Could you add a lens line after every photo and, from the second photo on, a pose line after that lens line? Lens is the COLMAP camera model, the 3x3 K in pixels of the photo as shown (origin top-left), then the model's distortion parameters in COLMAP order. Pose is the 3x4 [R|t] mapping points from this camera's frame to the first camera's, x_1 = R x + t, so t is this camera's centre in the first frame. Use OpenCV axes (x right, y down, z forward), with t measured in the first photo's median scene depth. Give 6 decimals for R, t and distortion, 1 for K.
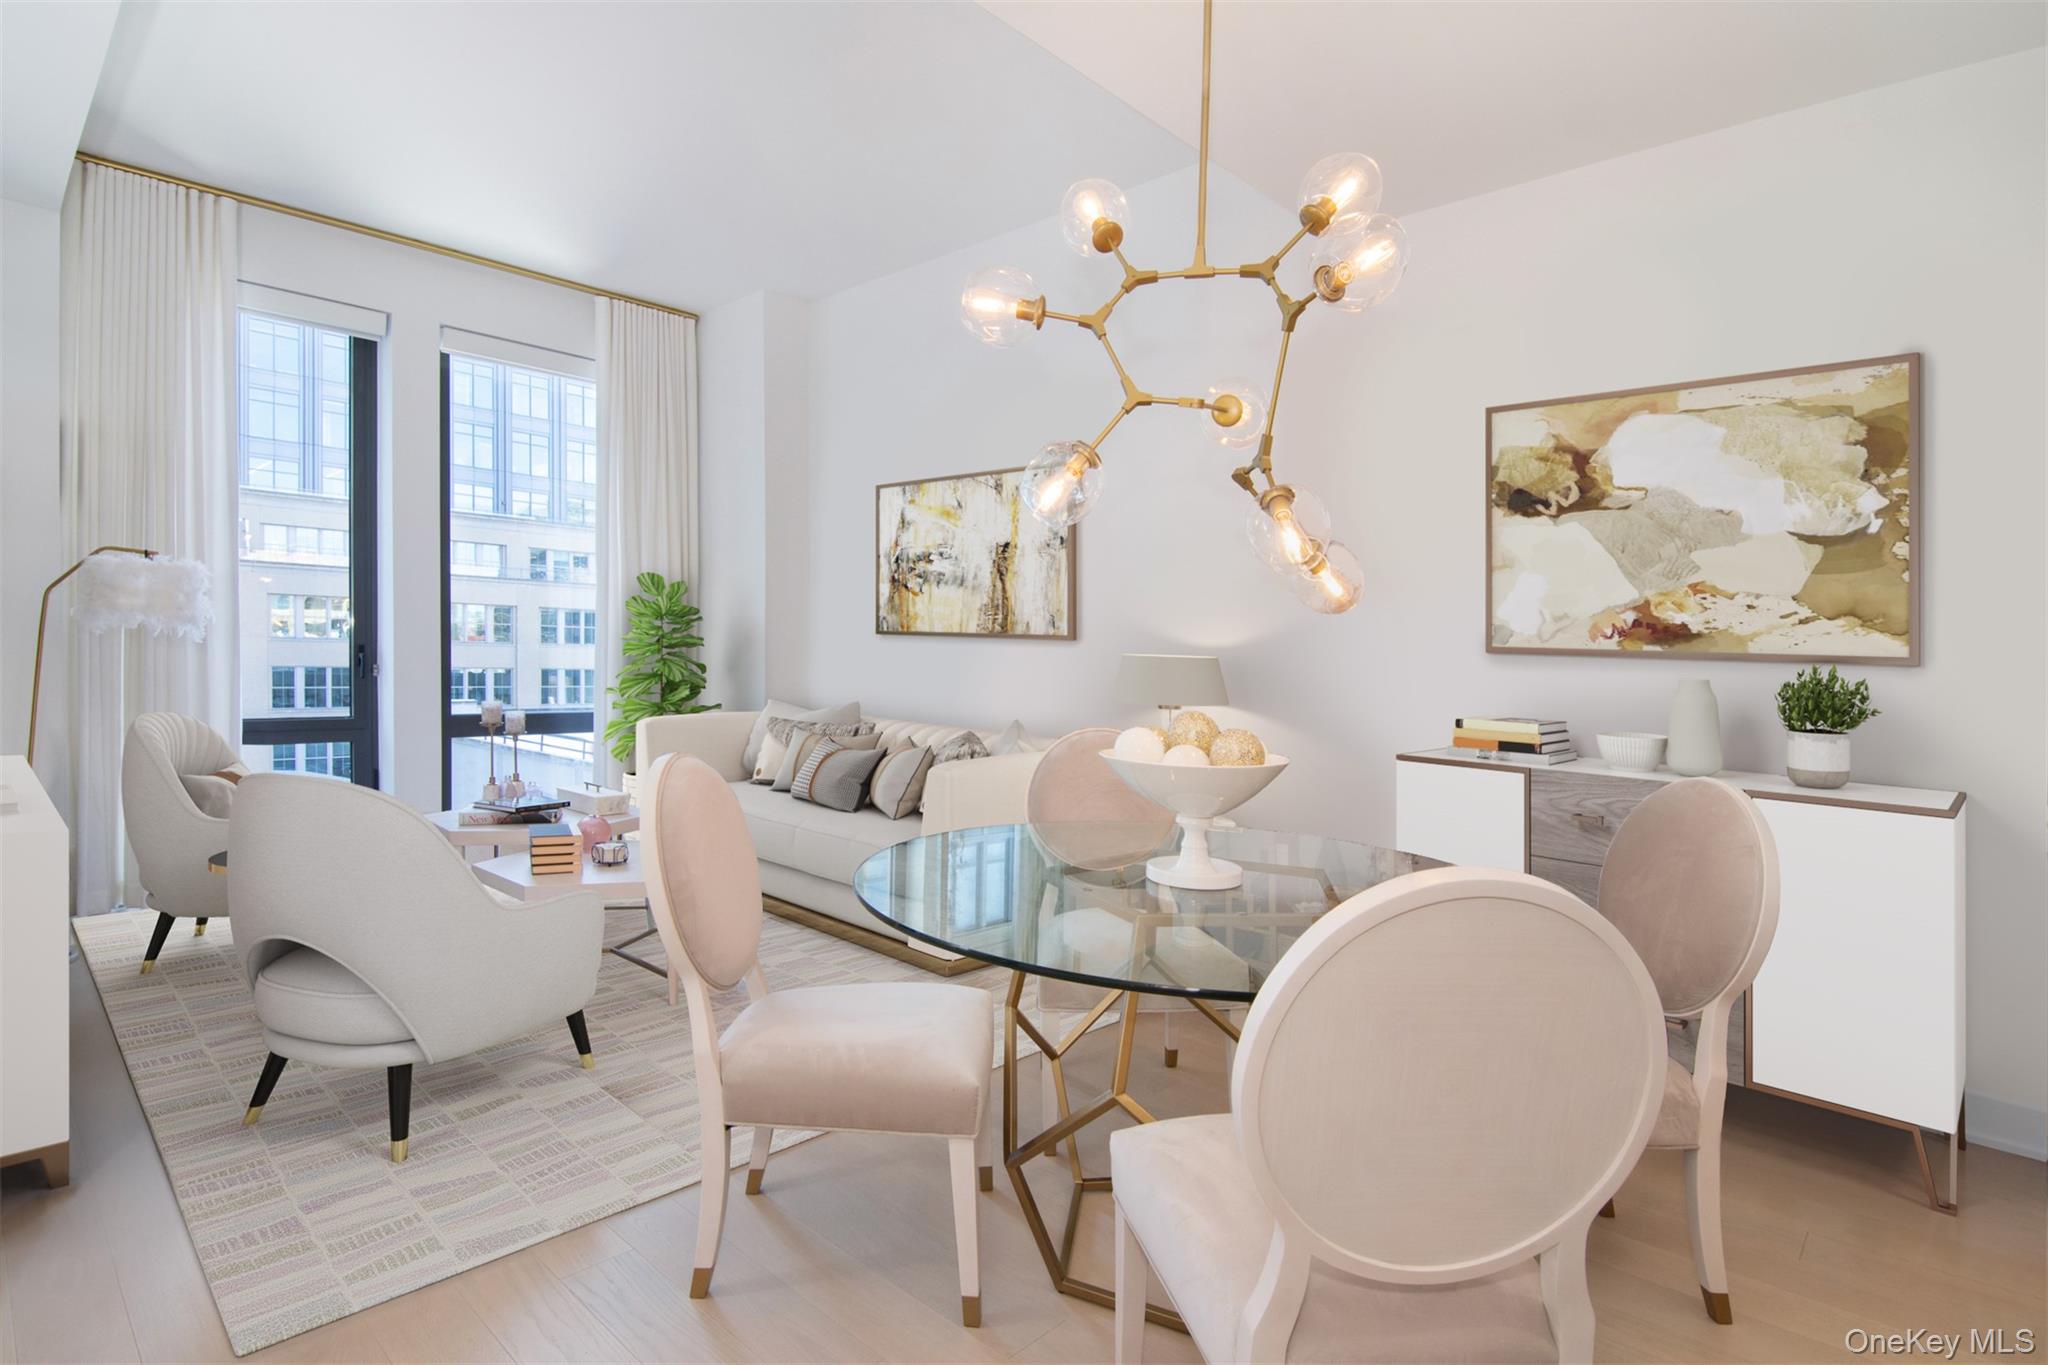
lens RADIAL K [[908.2, 0, 1024.0], [0, 908.2, 682.5], [0, 0, 1]] dist [0.002511, 0.000132]
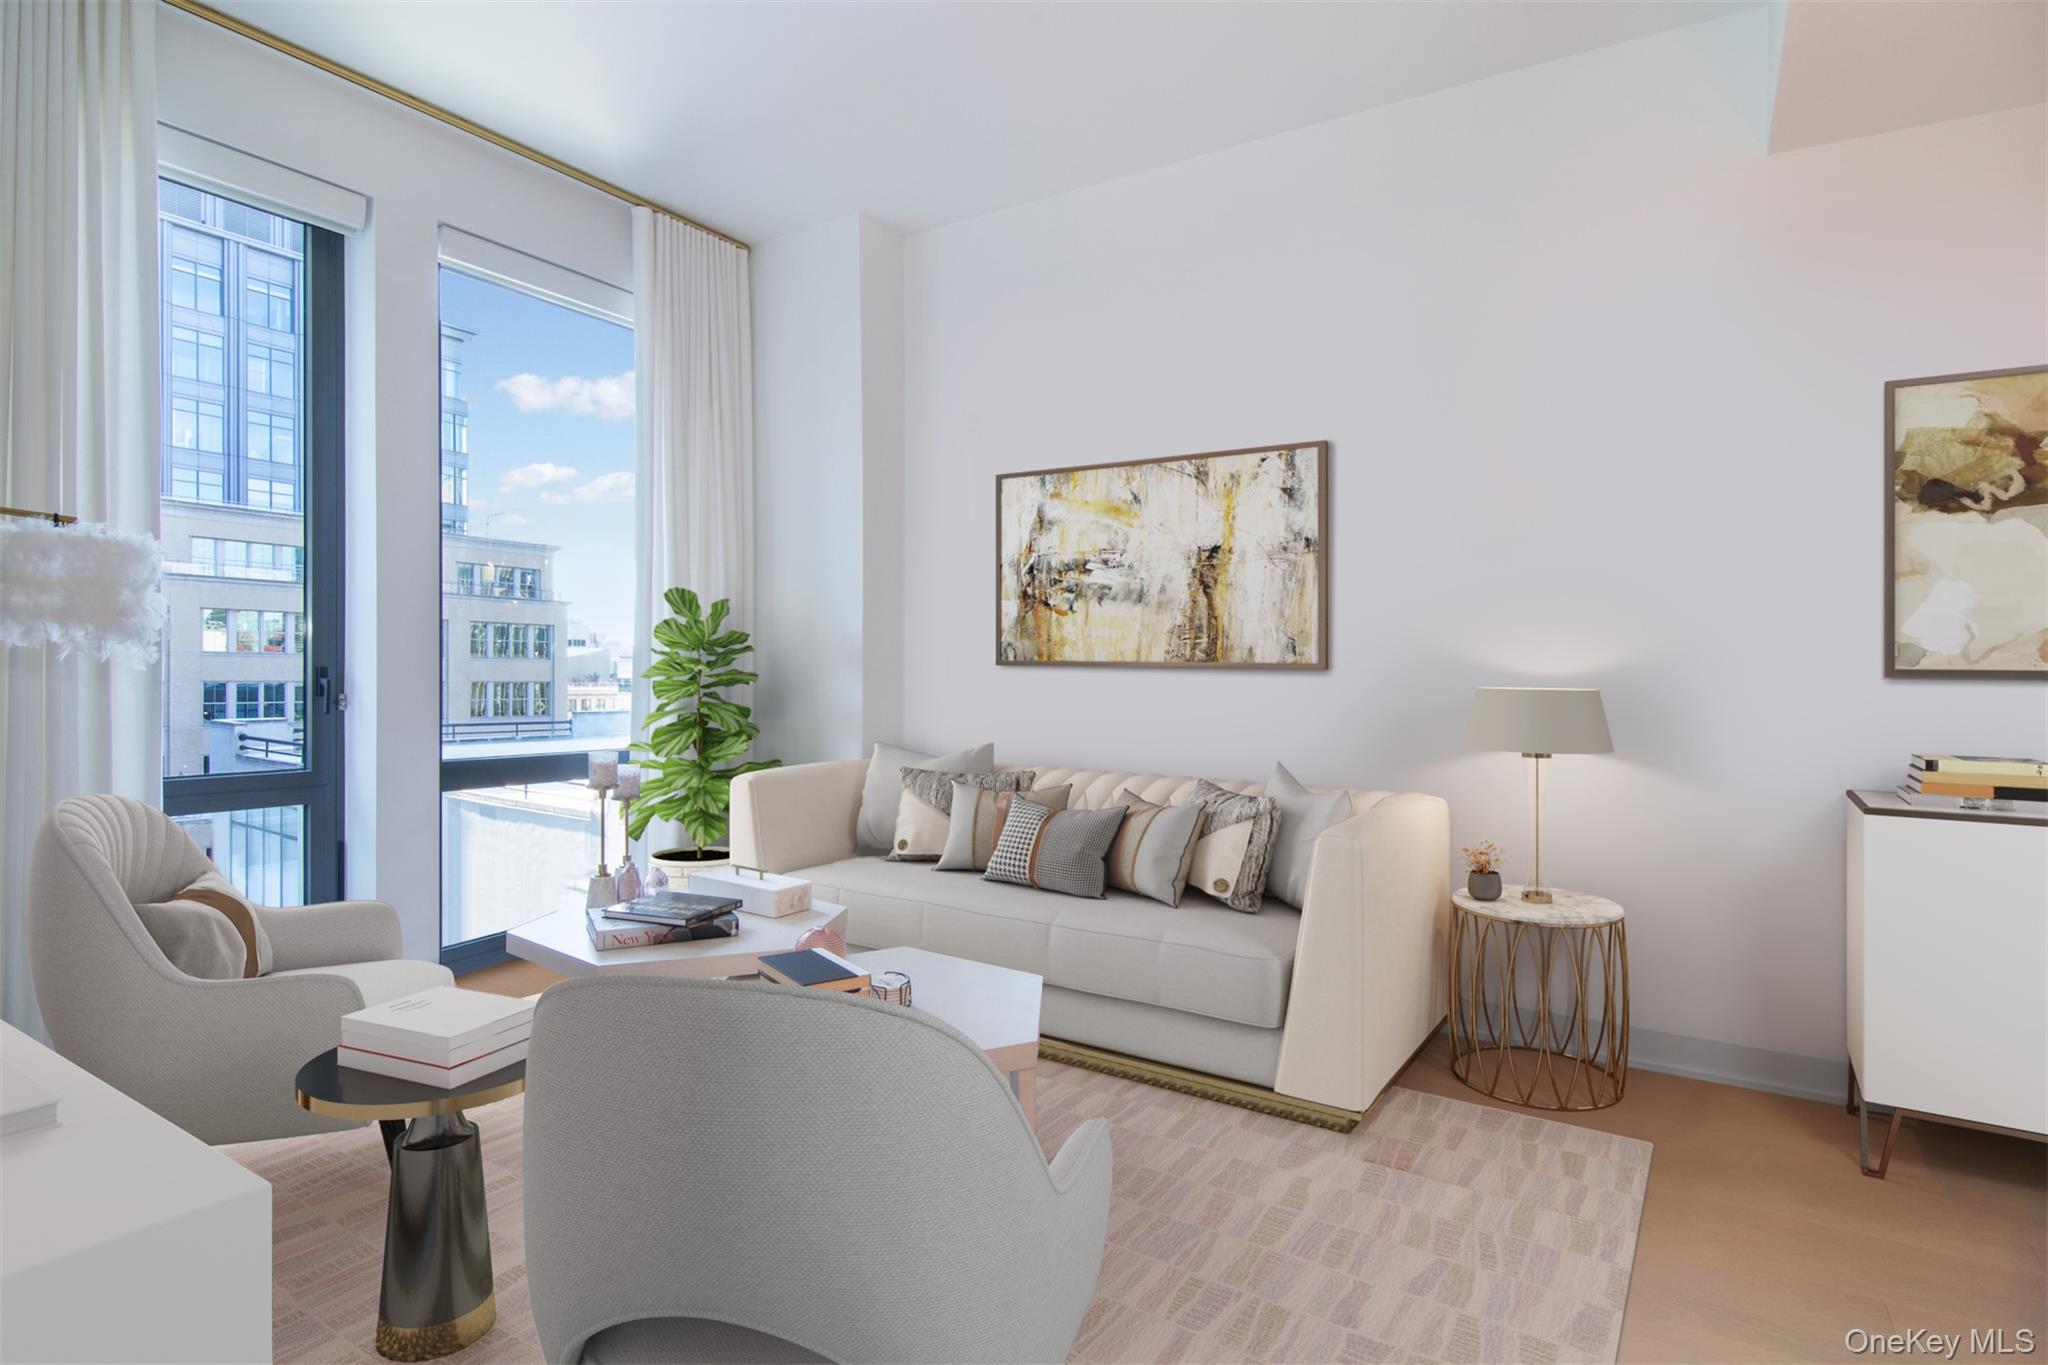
lens RADIAL K [[964.7, 0, 1028.0], [0, 964.7, 702.1], [0, 0, 1]] dist [0.000380, 0.000310]
pose [[0.985364, -0.022893, 0.168919, -0.327704], [0.024281, 0.999686, -0.006160, -0.018395], [-0.168725, 0.010171, 0.985611, 0.209899]]
